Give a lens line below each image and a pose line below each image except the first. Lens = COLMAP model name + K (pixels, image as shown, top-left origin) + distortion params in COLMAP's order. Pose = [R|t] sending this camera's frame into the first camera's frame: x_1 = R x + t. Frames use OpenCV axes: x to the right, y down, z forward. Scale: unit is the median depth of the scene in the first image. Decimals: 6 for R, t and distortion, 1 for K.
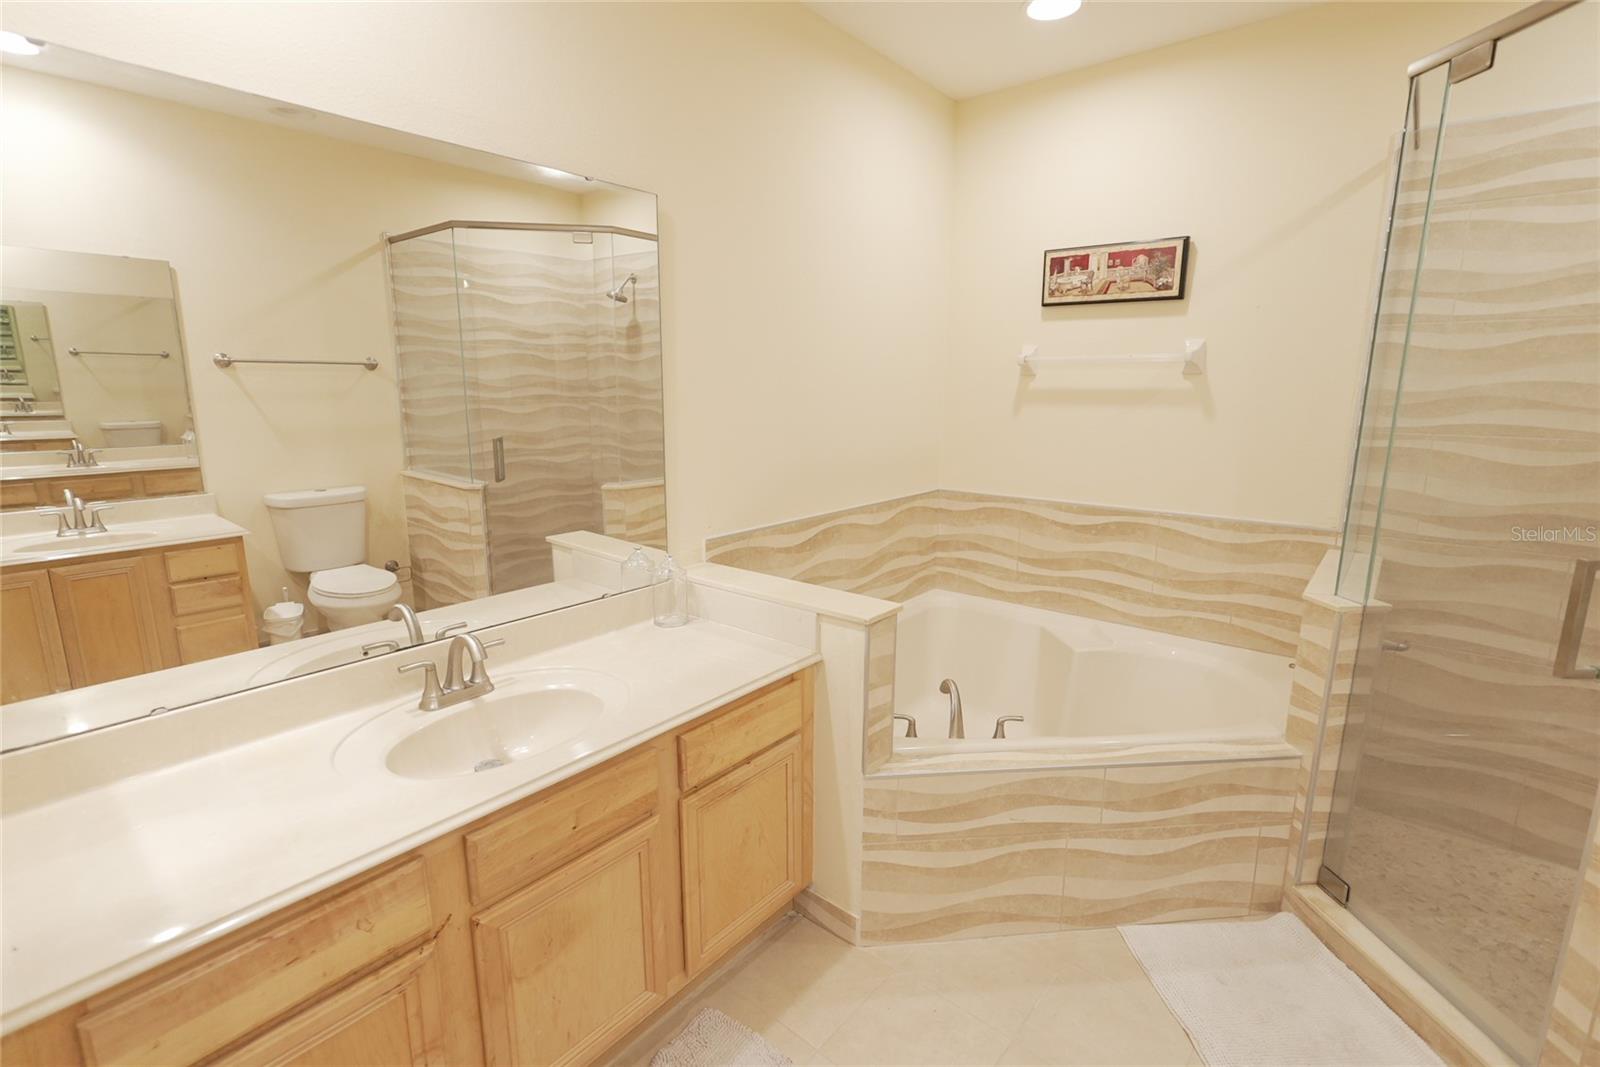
lens RADIAL K [[732.6, 0, 796.1], [0, 732.6, 531.7], [0, 0, 1]] dist [-0.002737, 0.000123]
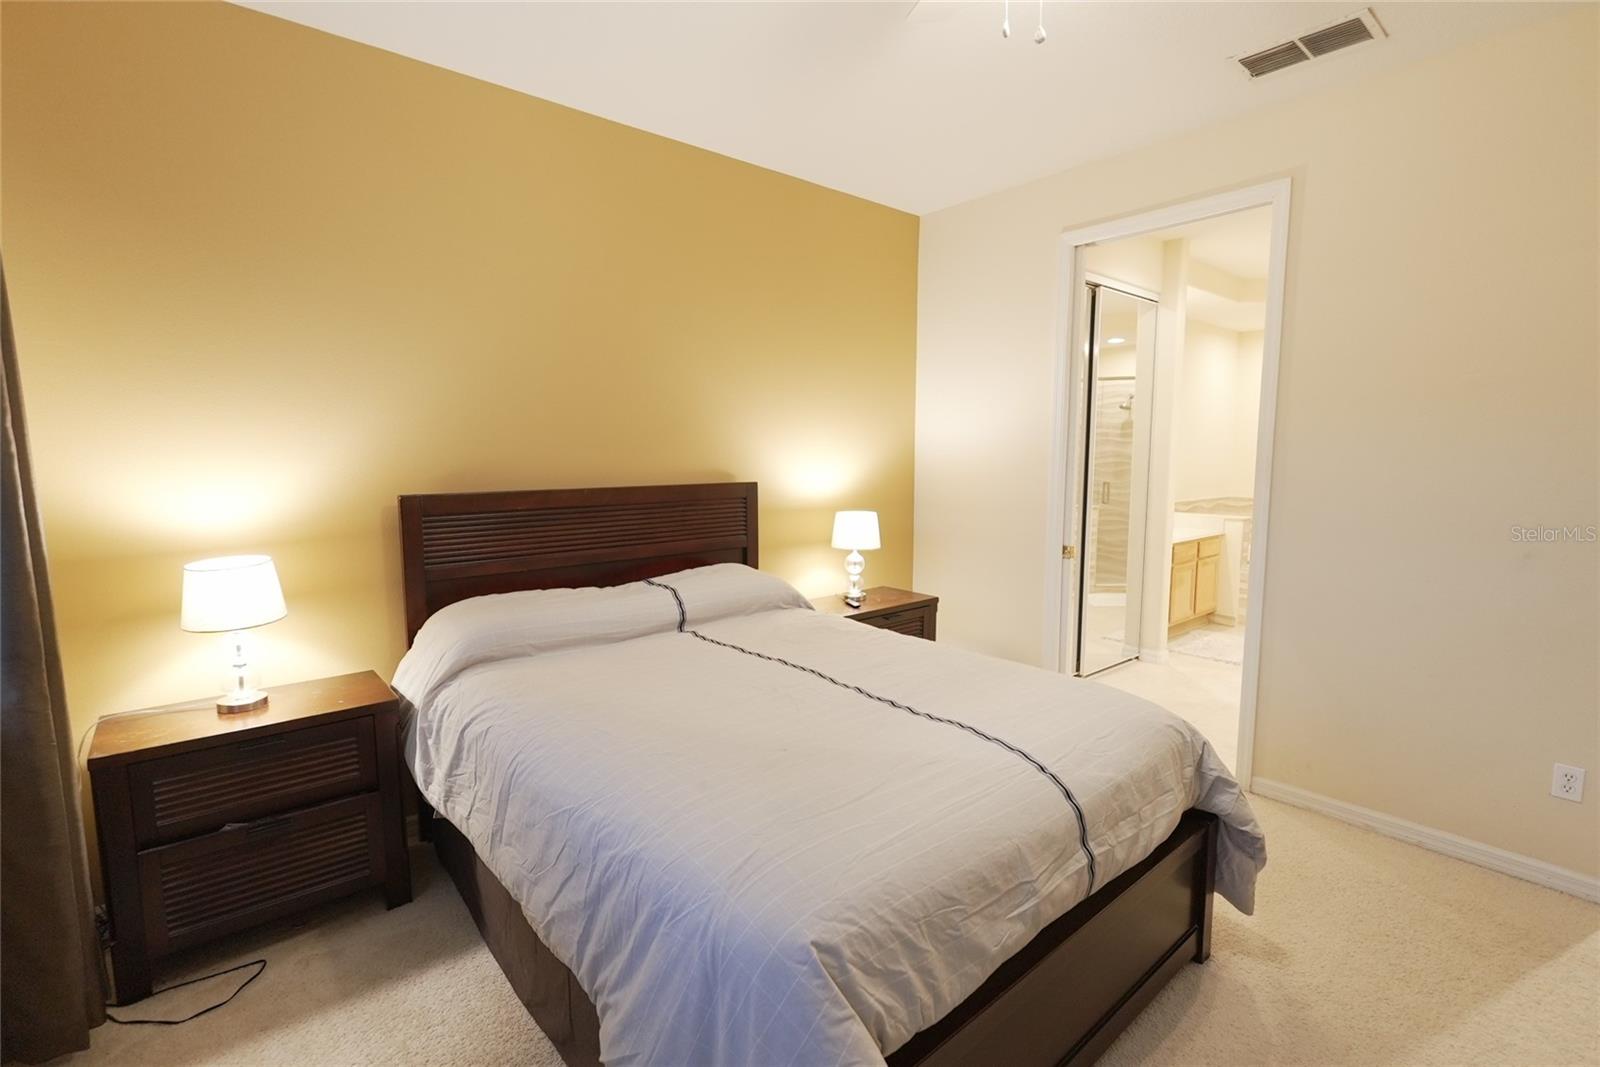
lens RADIAL K [[732.6, 0, 805.2], [0, 732.6, 535.4], [0, 0, 1]] dist [-0.002737, 0.000123]
pose [[0.984283, 0.015936, -0.175876, -1.132015], [-0.030396, 0.996344, -0.079836, 0.459817], [0.173960, 0.083928, 0.981170, -2.313856]]
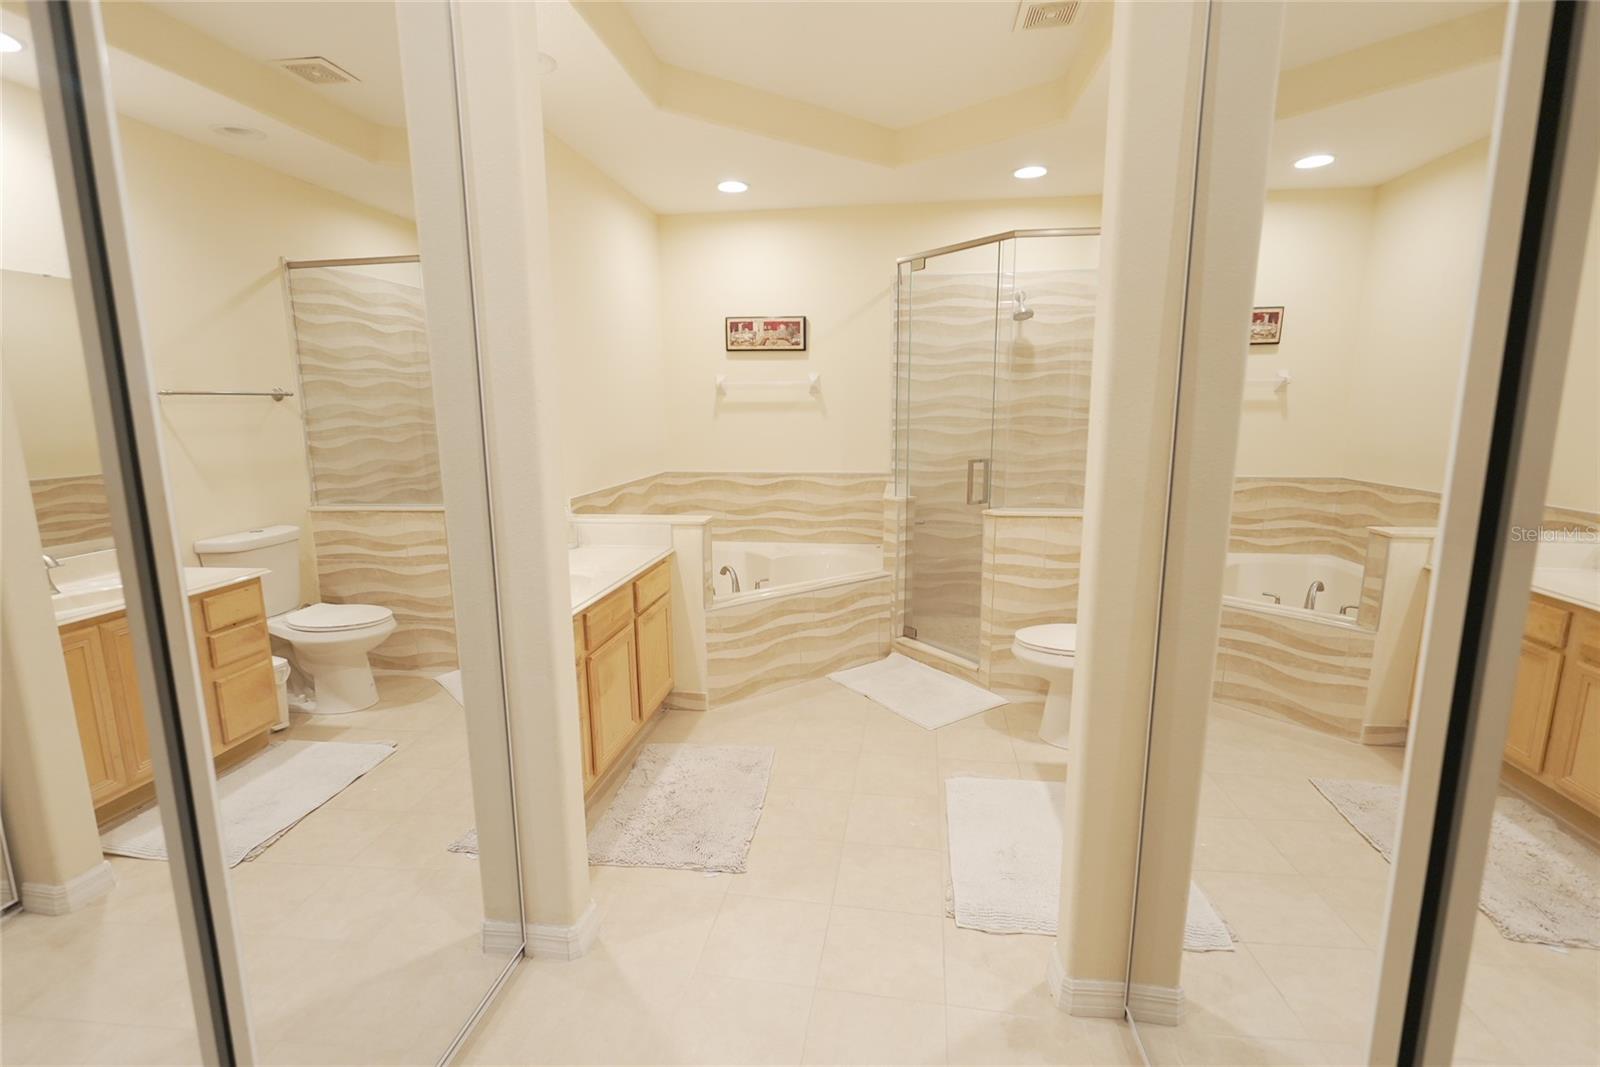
lens RADIAL K [[732.6, 0, 799.6], [0, 732.6, 534.3], [0, 0, 1]] dist [-0.002737, 0.000123]
pose [[0.852889, -0.099801, 0.512465, -0.571966], [0.111915, 0.993691, 0.007260, 0.143519], [-0.509956, 0.051161, 0.858678, -0.645783]]
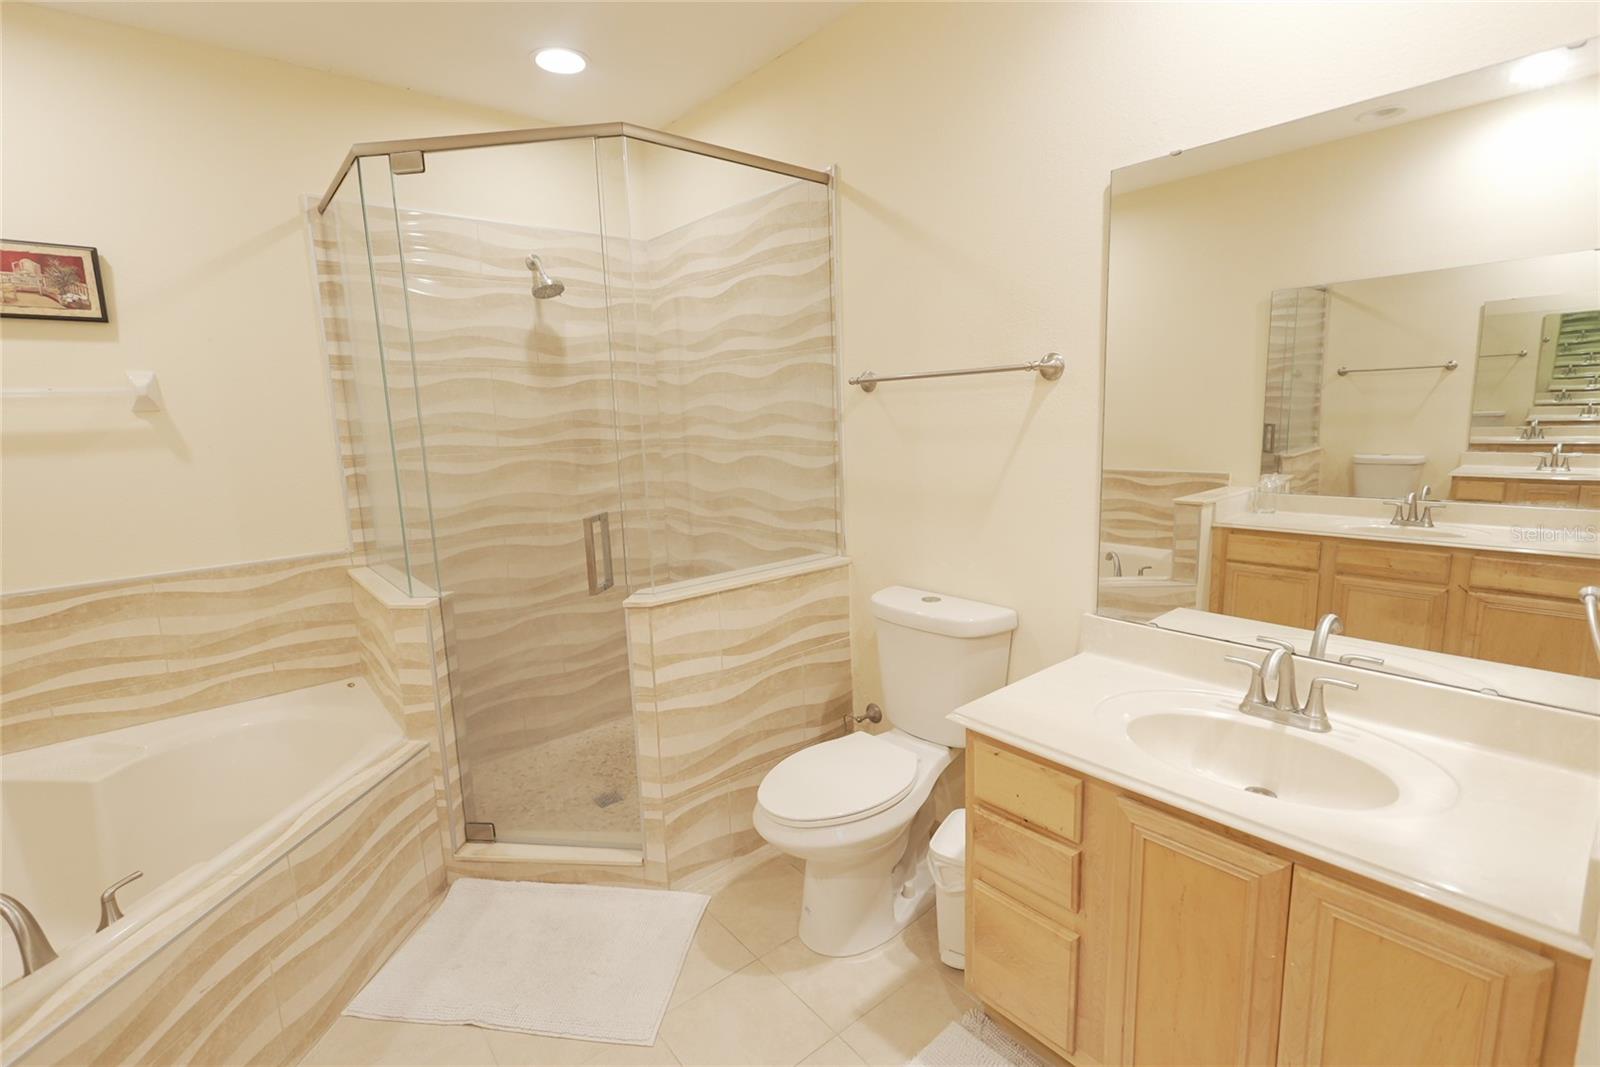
lens RADIAL K [[732.6, 0, 800.1], [0, 732.6, 530.8], [0, 0, 1]] dist [-0.002737, 0.000123]
pose [[0.178806, -0.165276, 0.969903, -0.230709], [0.227561, 0.966007, 0.122661, -0.014803], [-0.957207, 0.198780, 0.210338, 0.152593]]
